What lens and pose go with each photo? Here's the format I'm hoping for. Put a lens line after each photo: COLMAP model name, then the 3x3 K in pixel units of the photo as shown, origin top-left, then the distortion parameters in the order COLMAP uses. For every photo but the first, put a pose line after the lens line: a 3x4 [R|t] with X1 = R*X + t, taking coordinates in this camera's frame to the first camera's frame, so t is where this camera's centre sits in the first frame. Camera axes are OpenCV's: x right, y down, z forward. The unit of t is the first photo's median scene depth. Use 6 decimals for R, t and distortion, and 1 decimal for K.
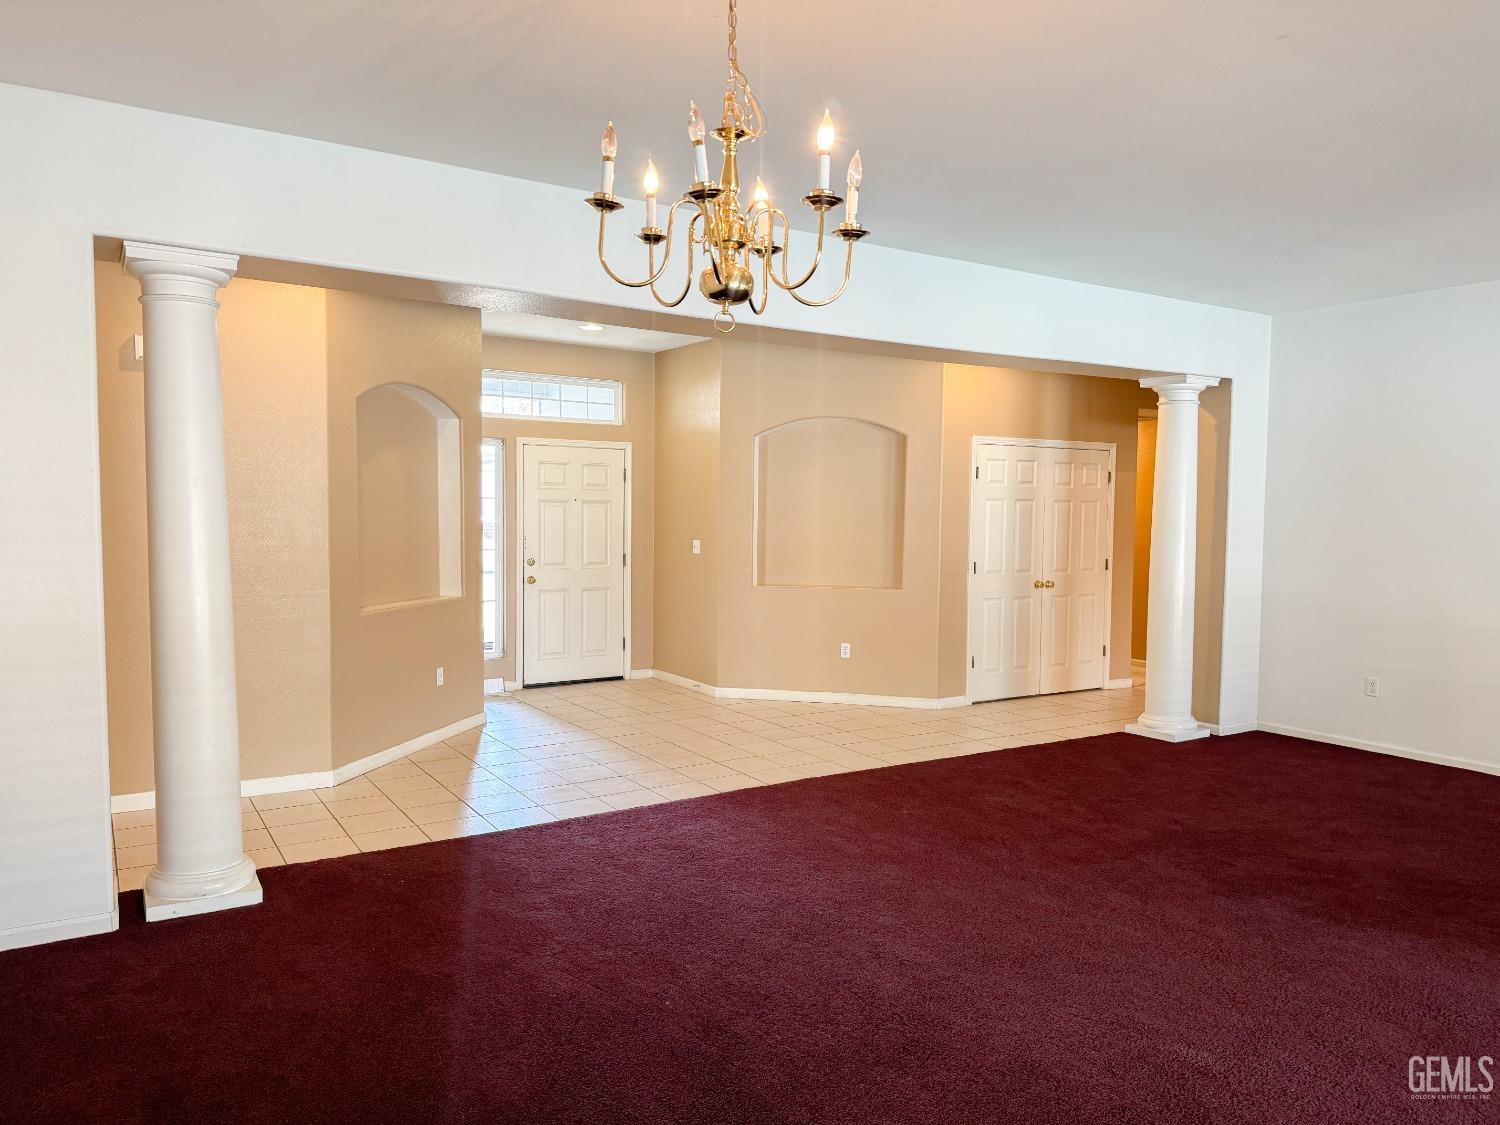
lens RADIAL K [[1042.3, 0, 748.3], [0, 1042.3, 565.5], [0, 0, 1]] dist [0.109266, -0.161973]
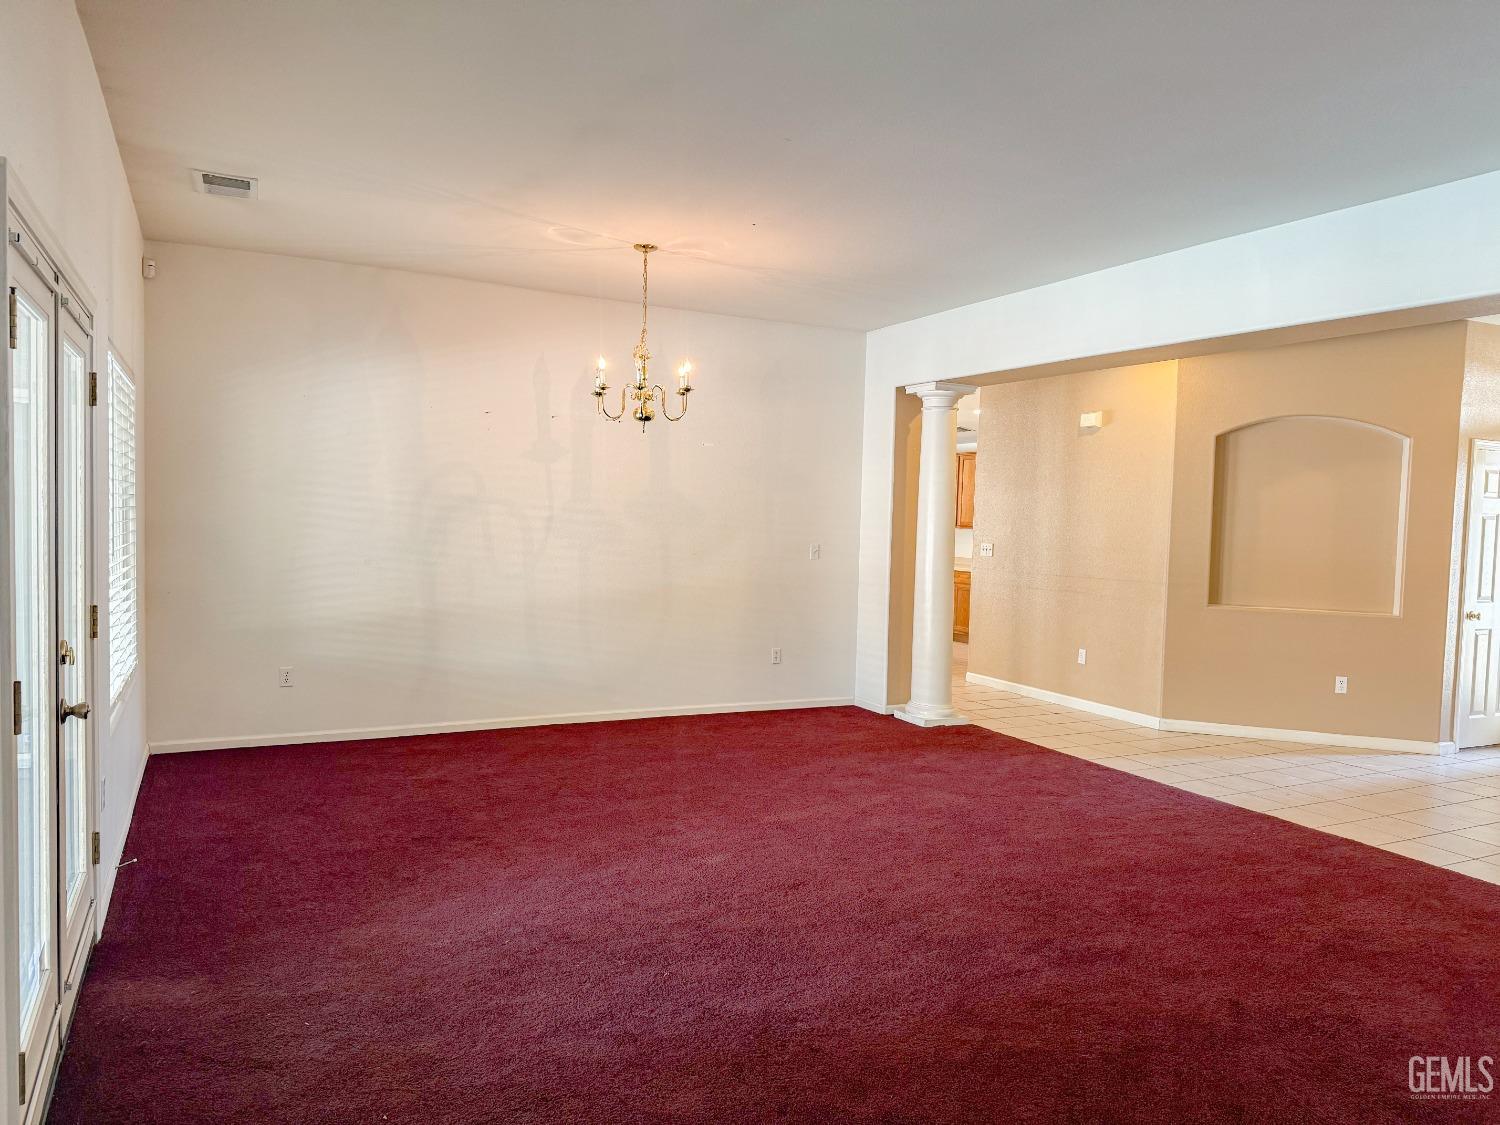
lens RADIAL K [[1042.3, 0, 748.3], [0, 1042.3, 565.5], [0, 0, 1]] dist [0.109266, -0.161973]
pose [[-0.101814, 0.035125, -0.994183, 1.020162], [-0.085157, 0.995400, 0.043889, -0.012433], [0.991152, 0.089130, -0.098355, 0.624465]]
